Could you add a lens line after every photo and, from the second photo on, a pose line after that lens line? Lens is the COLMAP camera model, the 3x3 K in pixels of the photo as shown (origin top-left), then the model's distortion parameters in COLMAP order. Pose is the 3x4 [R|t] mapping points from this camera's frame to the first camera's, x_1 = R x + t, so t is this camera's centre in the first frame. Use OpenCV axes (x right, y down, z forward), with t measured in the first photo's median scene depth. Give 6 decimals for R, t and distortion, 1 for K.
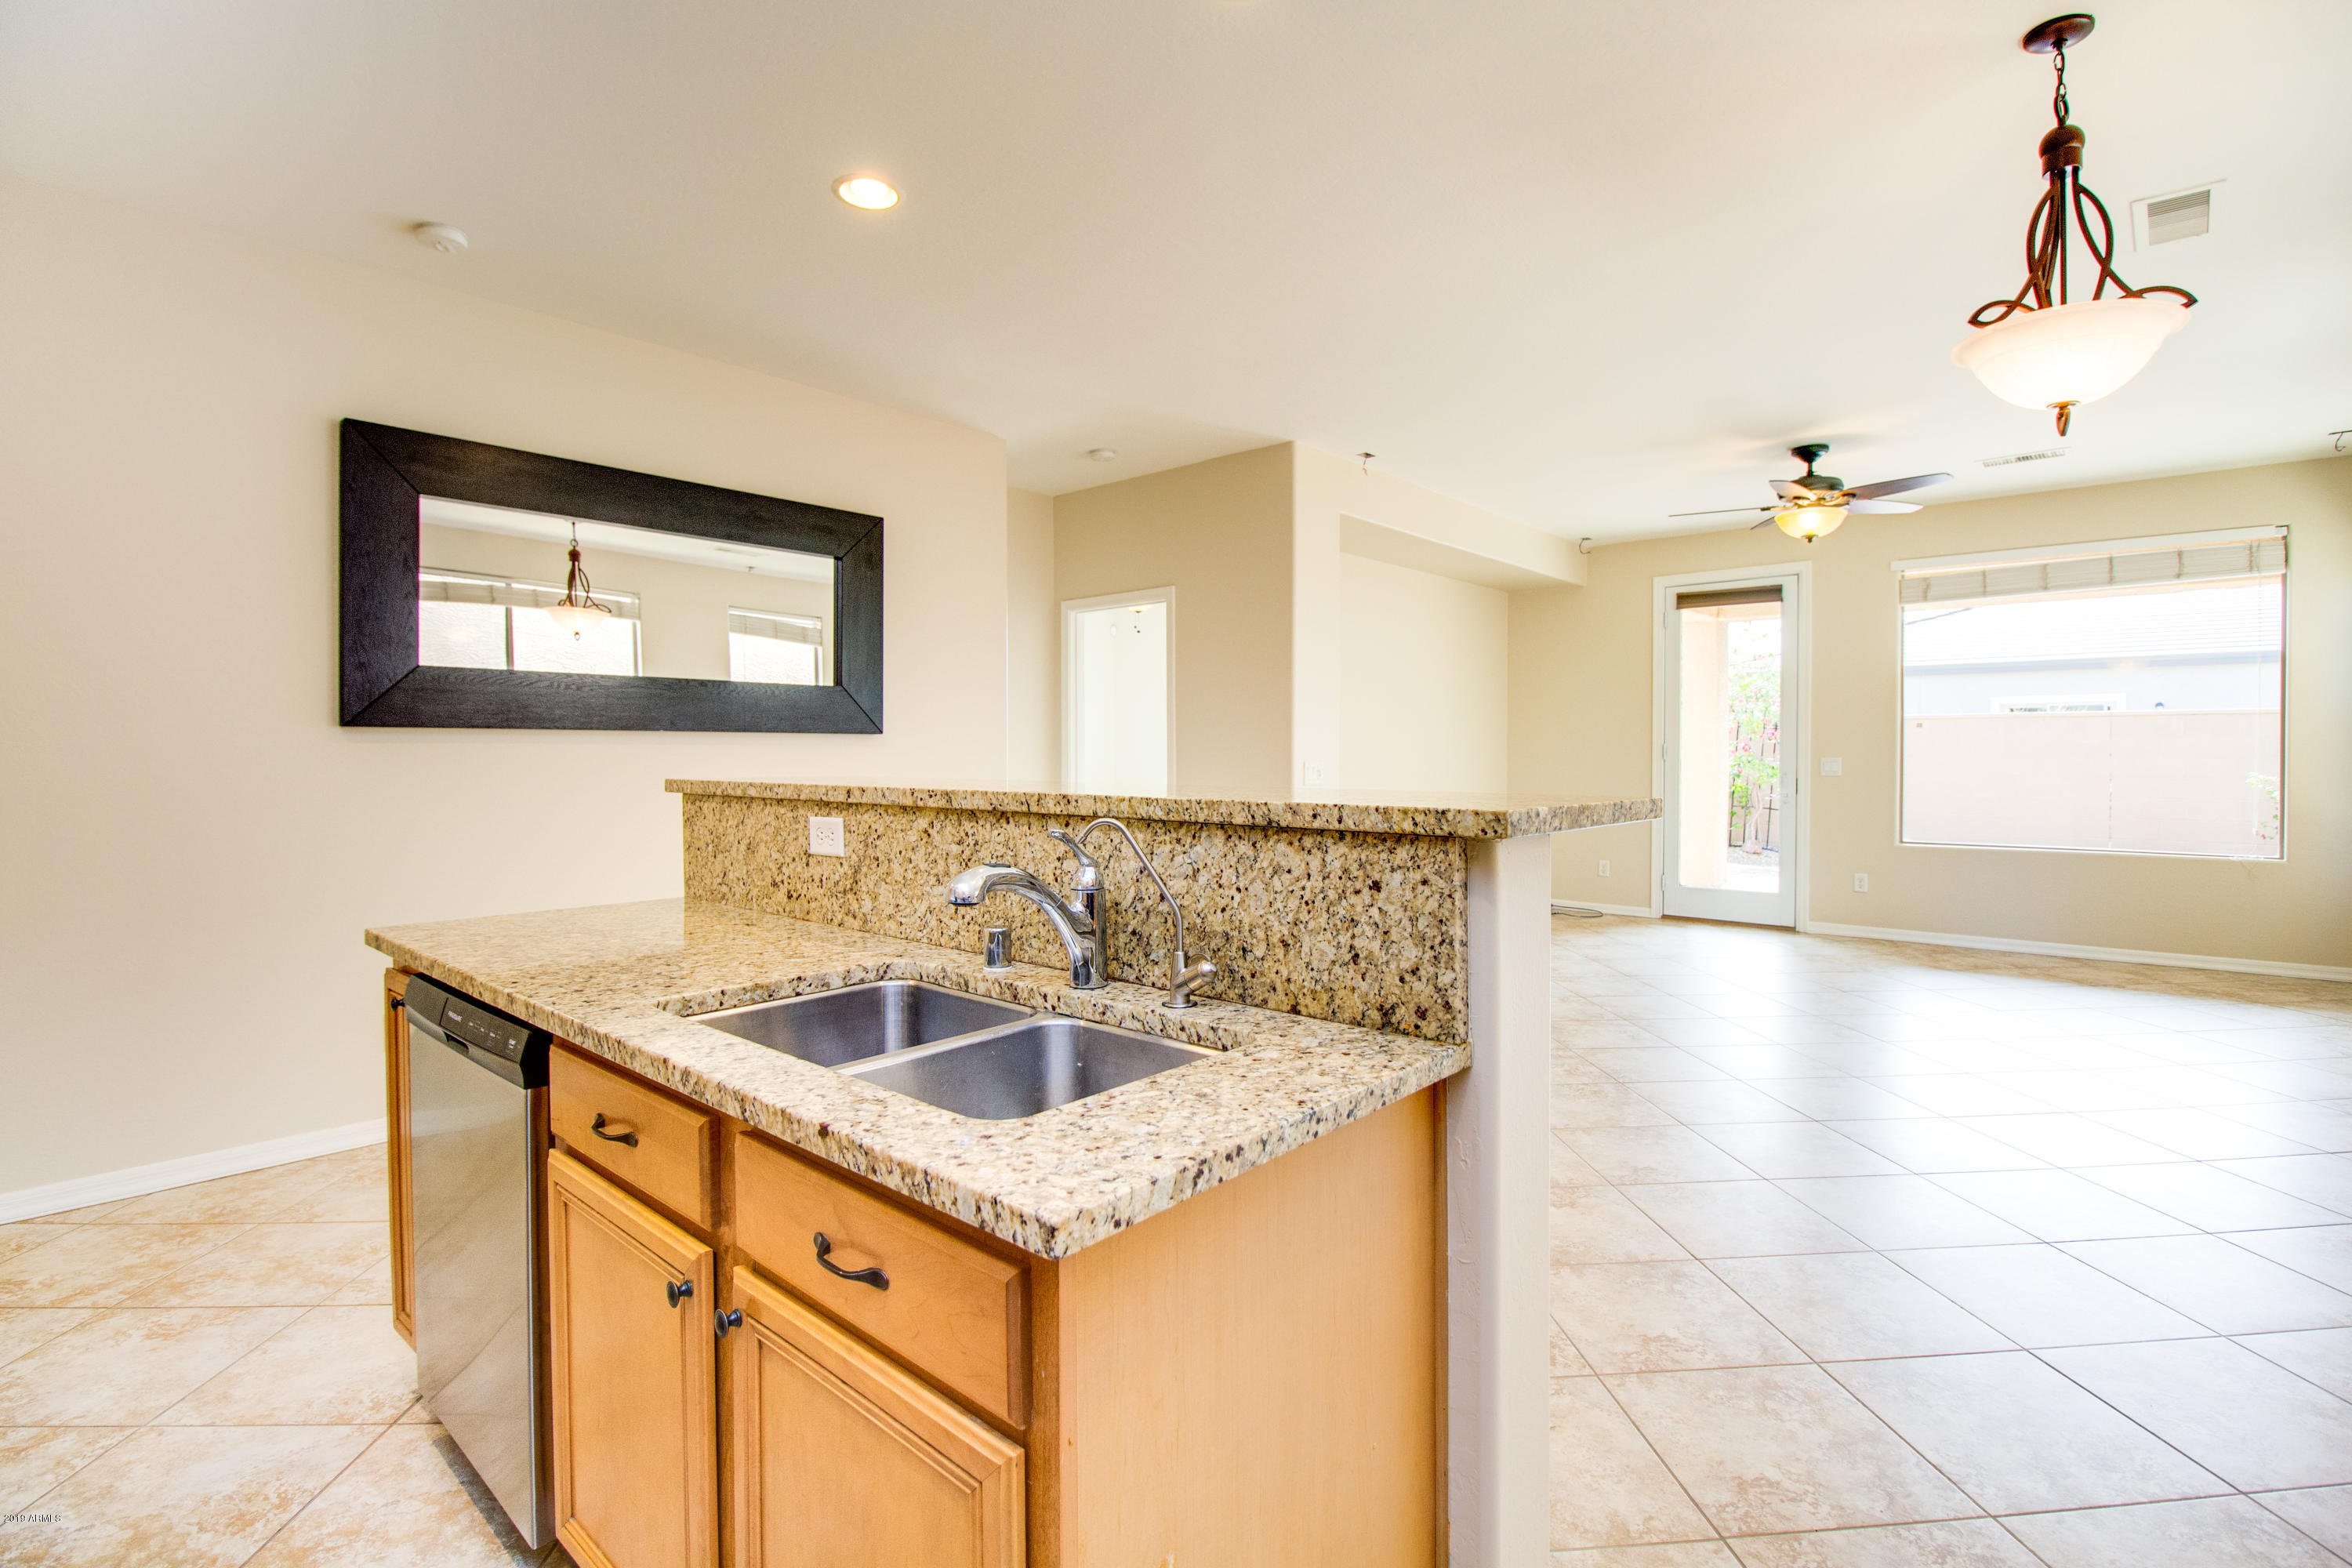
lens RADIAL K [[1094.5, 0, 1182.5], [0, 1094.5, 761.9], [0, 0, 1]] dist [-0.002878, -0.010126]
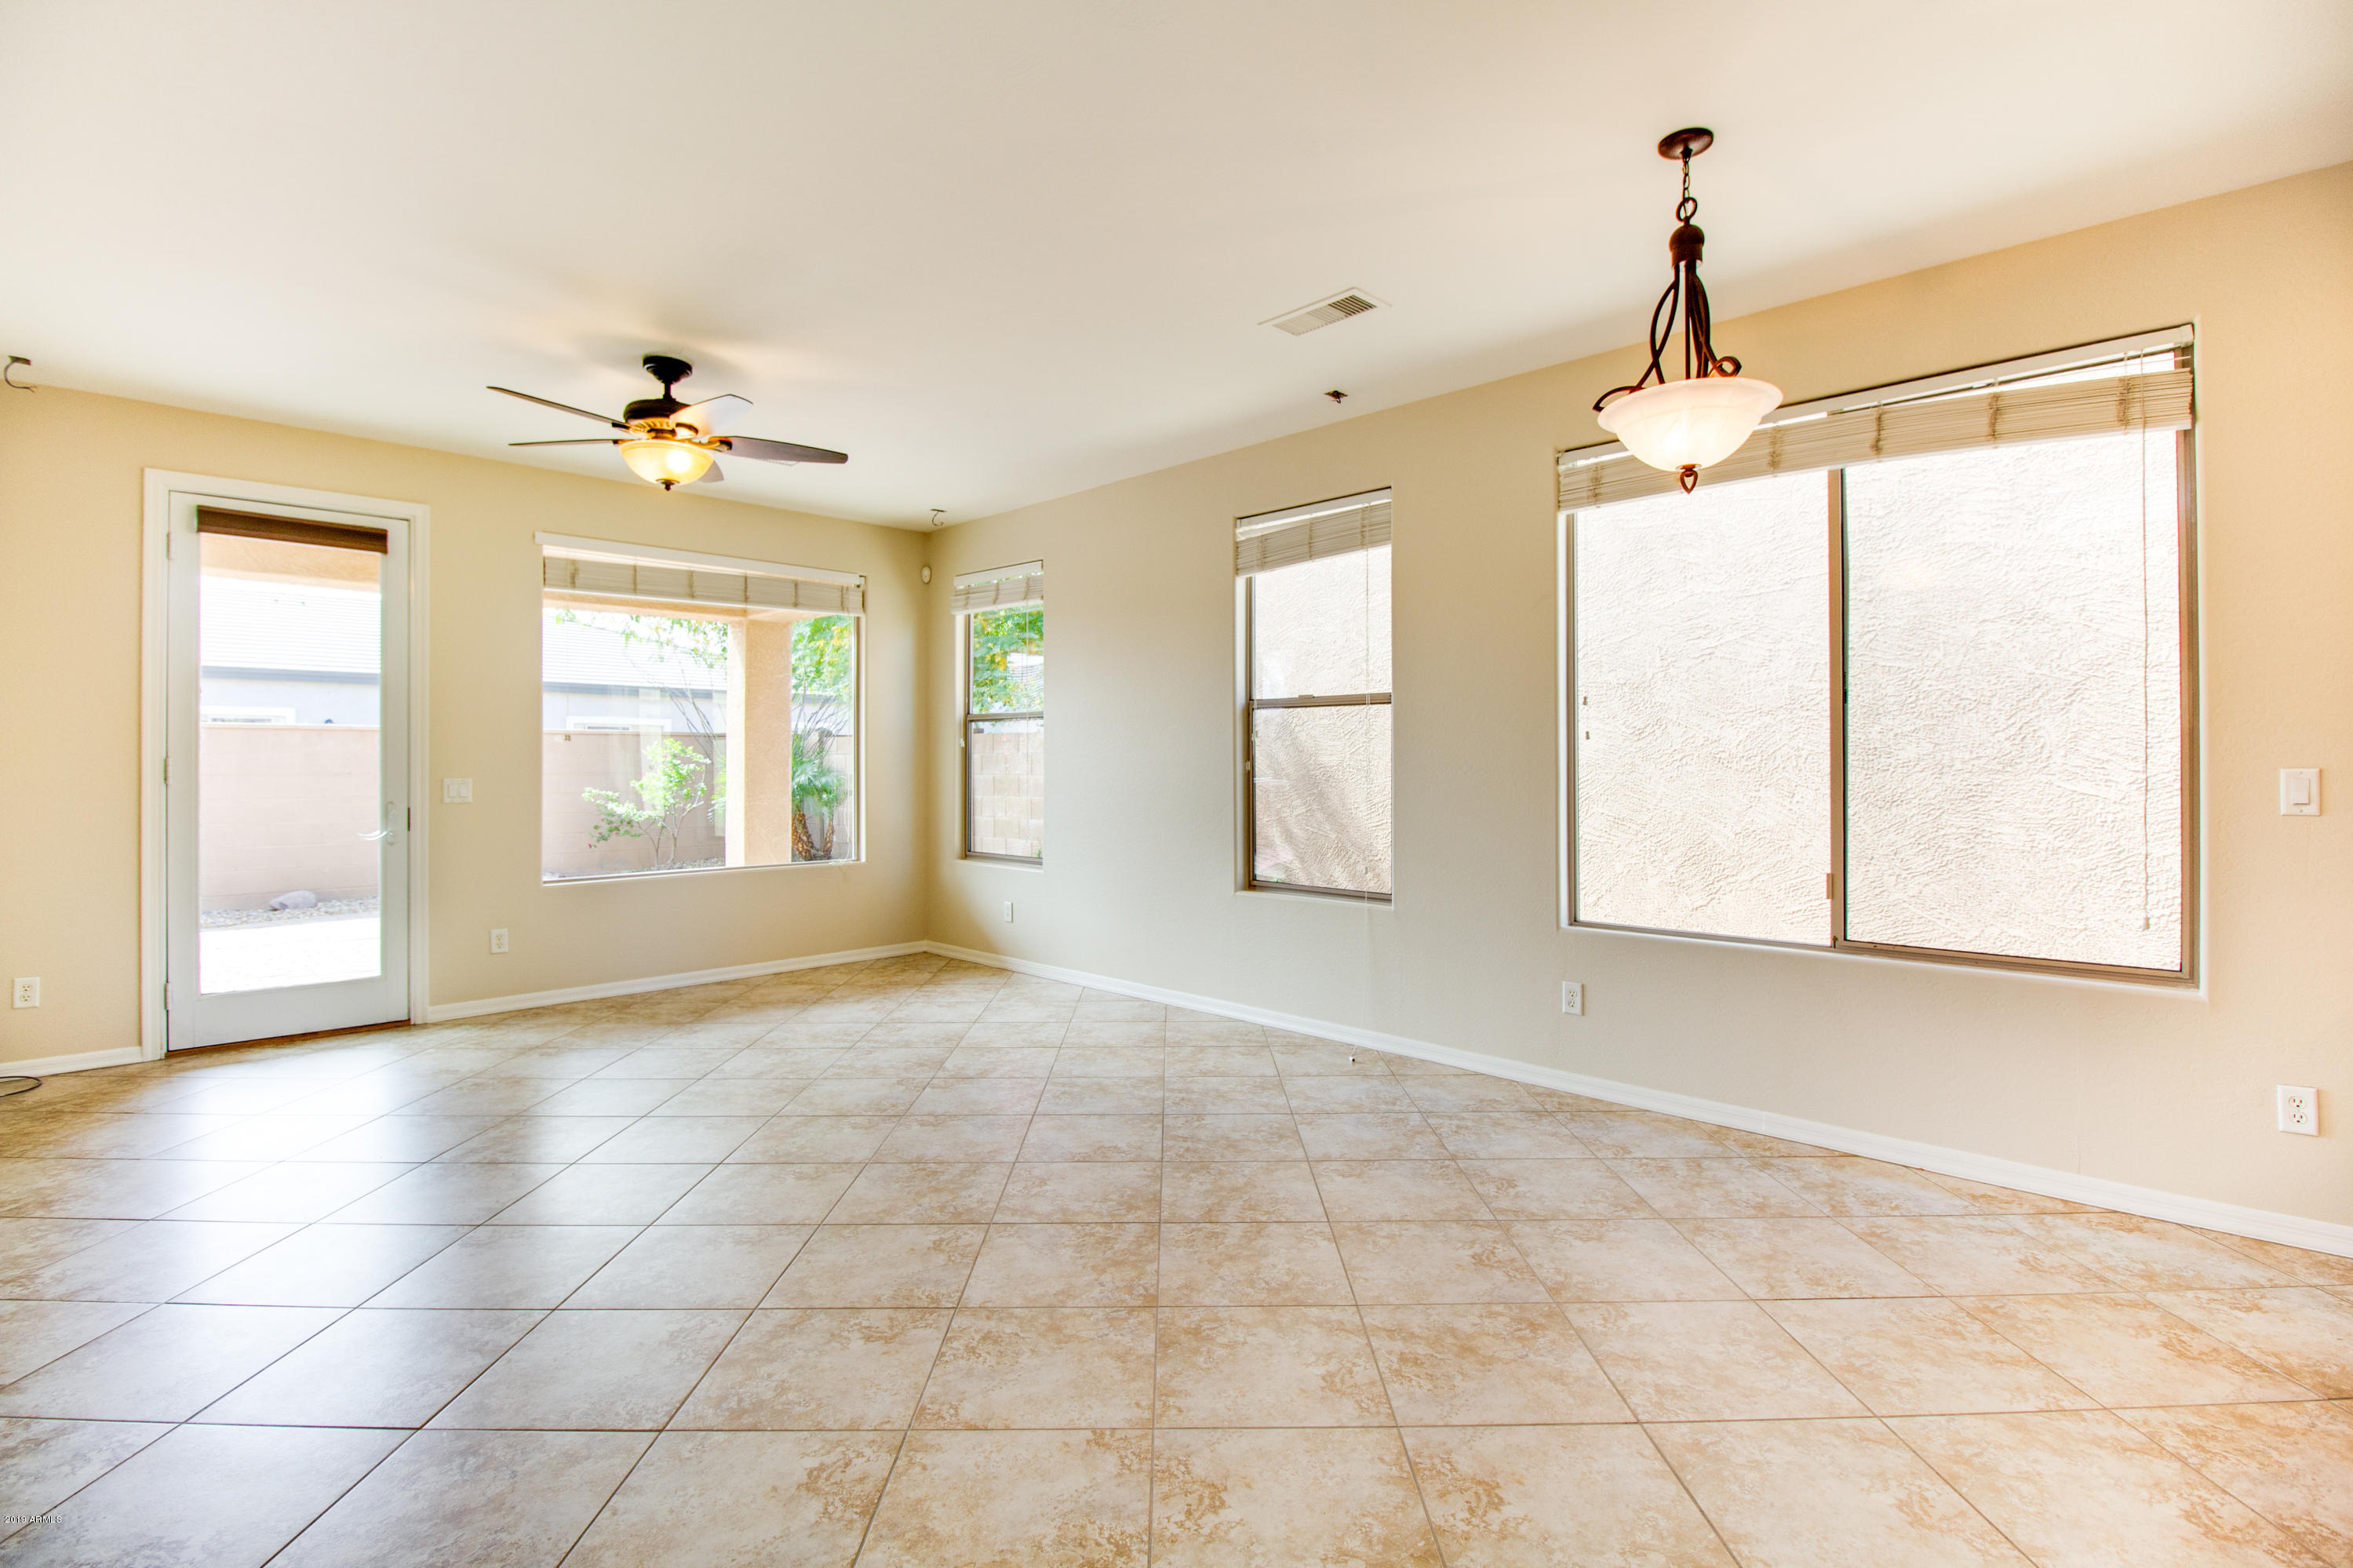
lens RADIAL K [[1105.2, 0, 1185.6], [0, 1105.2, 765.1], [0, 0, 1]] dist [-0.016724, -0.000152]
pose [[0.042585, 0.001314, 0.999092, -0.142098], [0.012329, 0.999922, -0.001841, -0.006217], [-0.999017, 0.012396, 0.042565, 0.535884]]
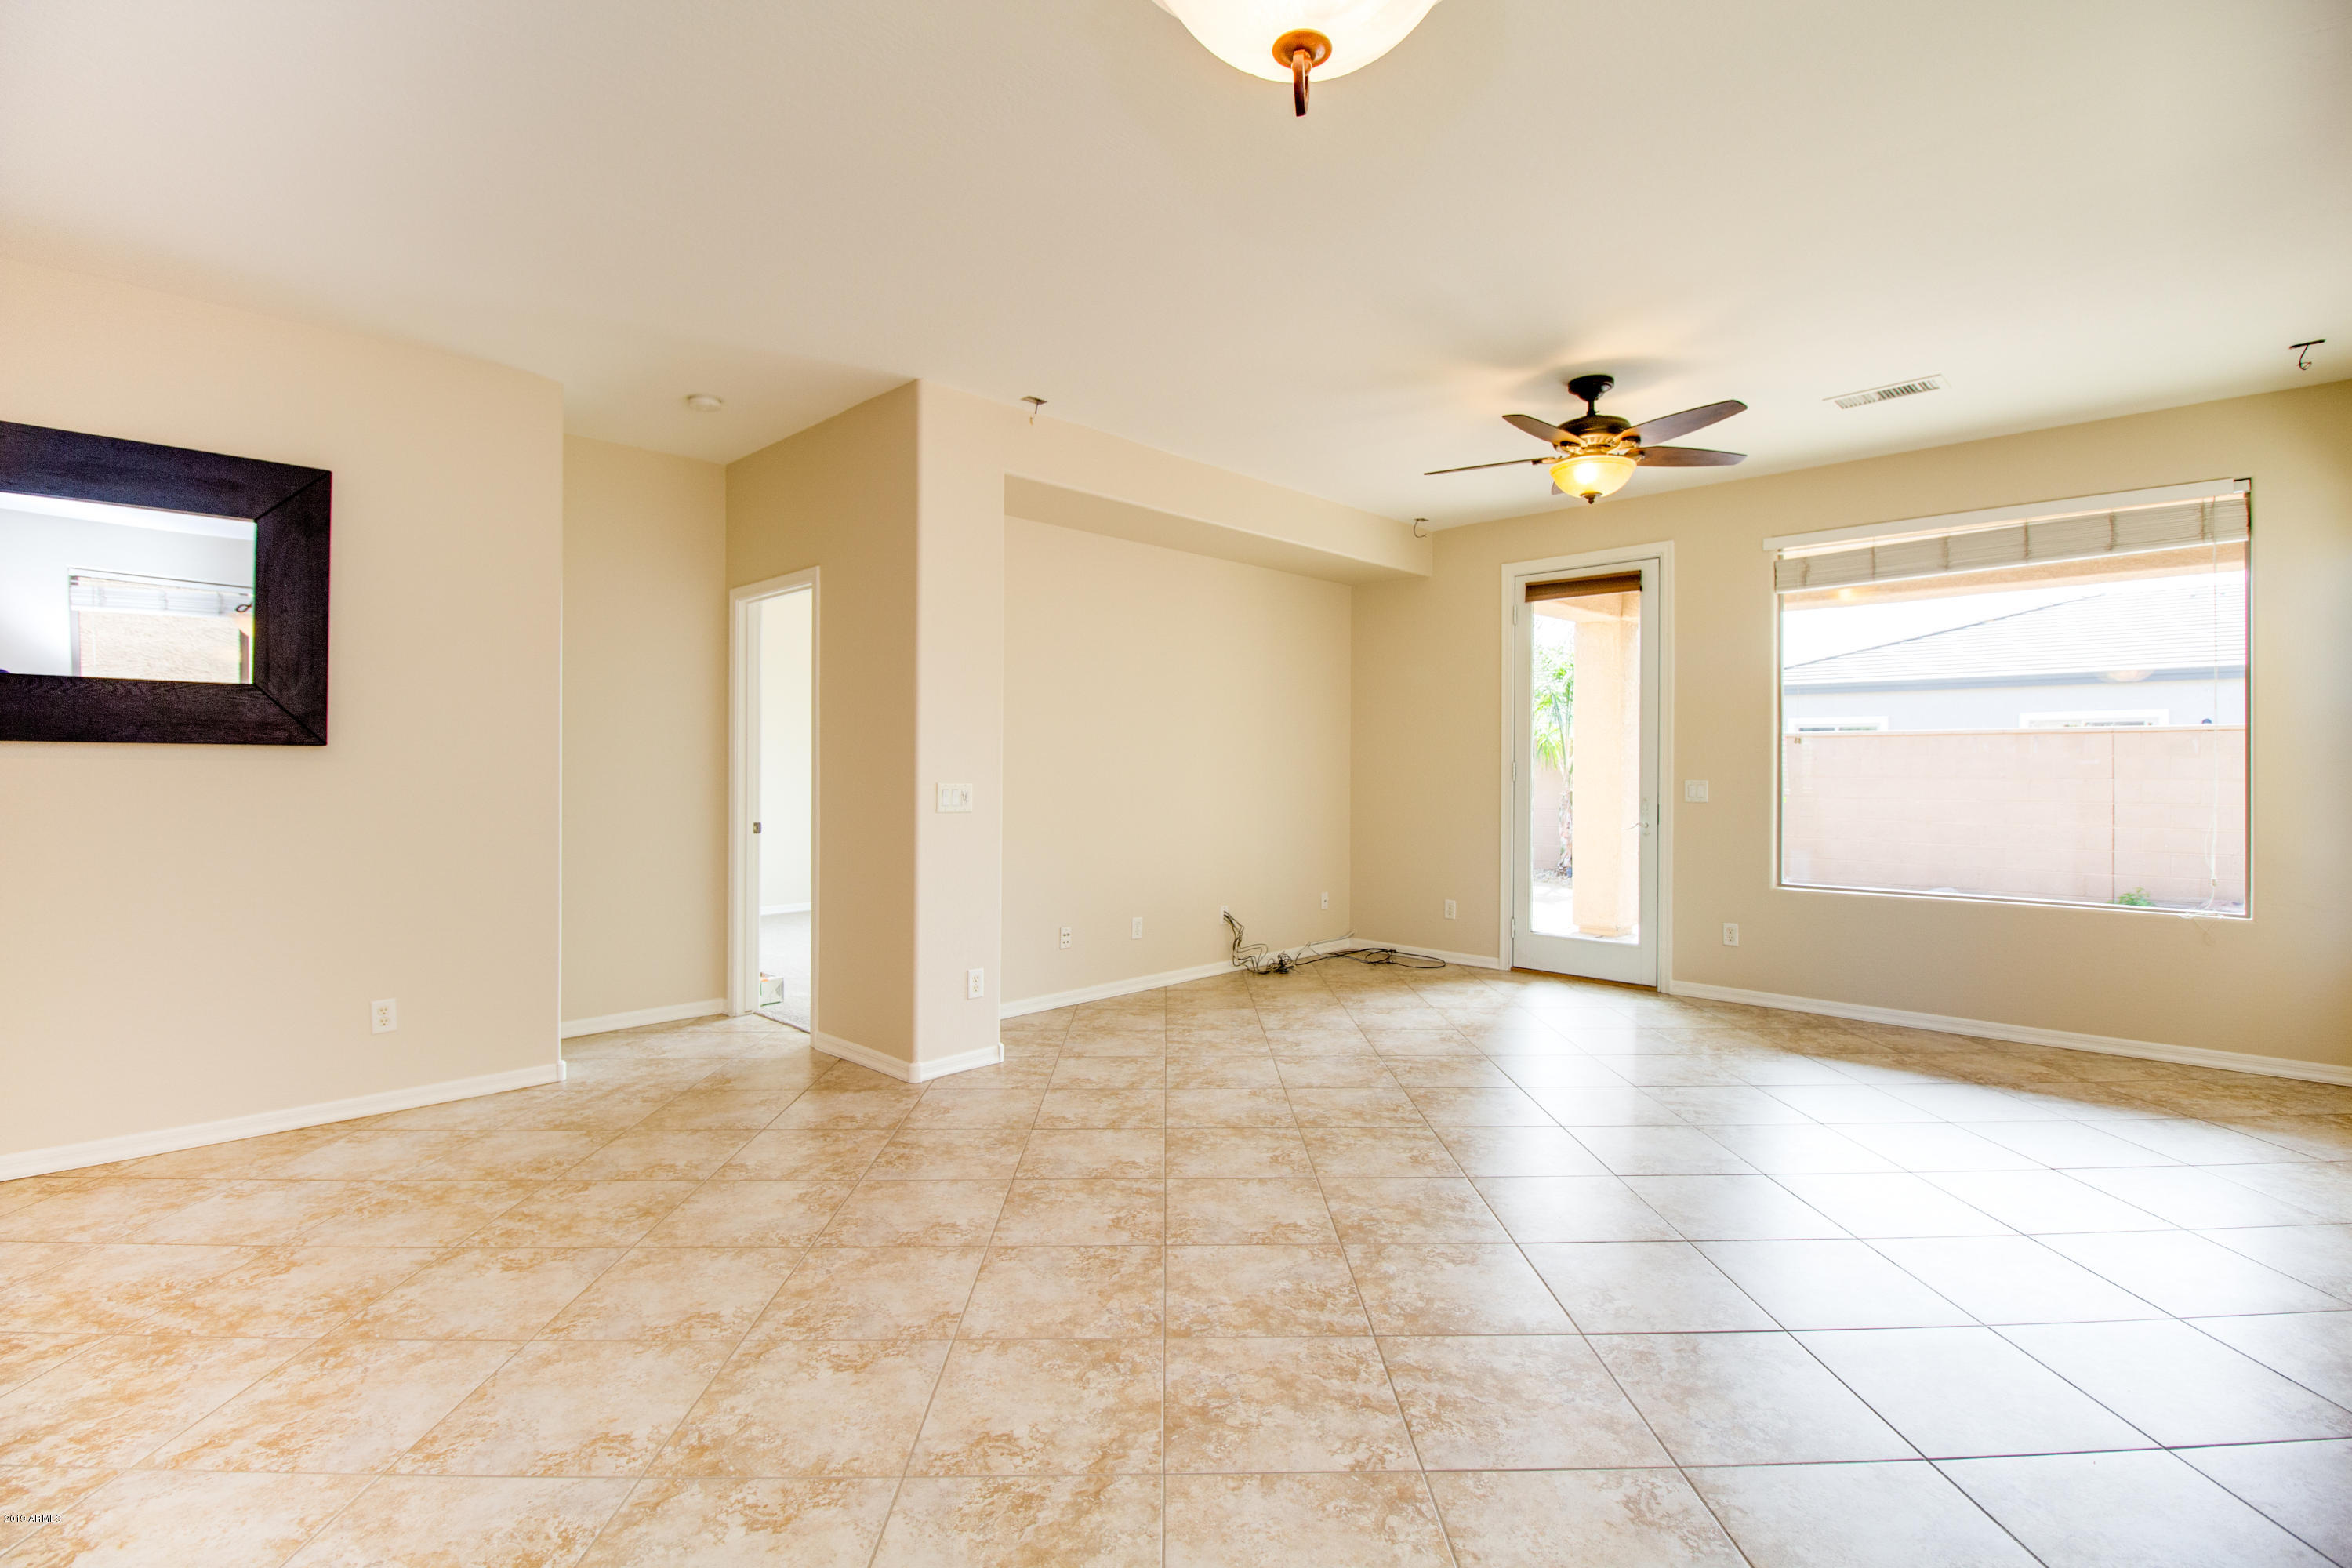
lens RADIAL K [[1094.5, 0, 1182.5], [0, 1094.5, 761.9], [0, 0, 1]] dist [-0.002878, -0.010126]
pose [[0.998920, 0.004270, -0.046275, 0.278502], [-0.004976, 0.999873, -0.015142, -0.003759], [0.046205, 0.015356, 0.998814, 0.186480]]
